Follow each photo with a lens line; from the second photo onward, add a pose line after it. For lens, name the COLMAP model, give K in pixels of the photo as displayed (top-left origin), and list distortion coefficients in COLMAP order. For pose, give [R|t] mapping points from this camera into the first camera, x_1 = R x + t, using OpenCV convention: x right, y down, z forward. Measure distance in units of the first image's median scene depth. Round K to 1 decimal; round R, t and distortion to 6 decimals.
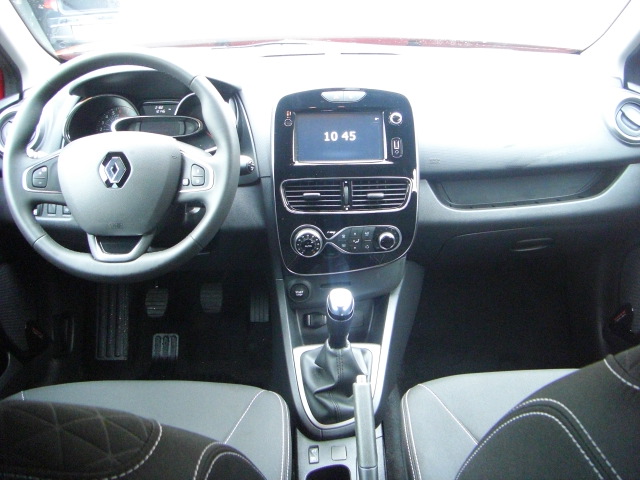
lens RADIAL K [[715.9, 0, 321.5], [0, 715.9, 203.9], [0, 0, 1]] dist [-0.217051, 0.241092]
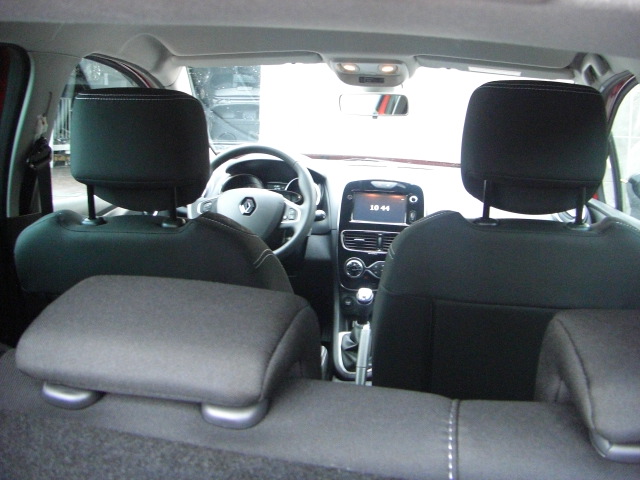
lens RADIAL K [[715.9, 0, 321.5], [0, 715.9, 203.9], [0, 0, 1]] dist [-0.217051, 0.241092]
pose [[0.981350, 0.074686, -0.177126, 0.190328], [-0.109912, 0.973962, -0.198284, 0.247341], [0.157705, 0.214054, 0.964007, -0.651312]]
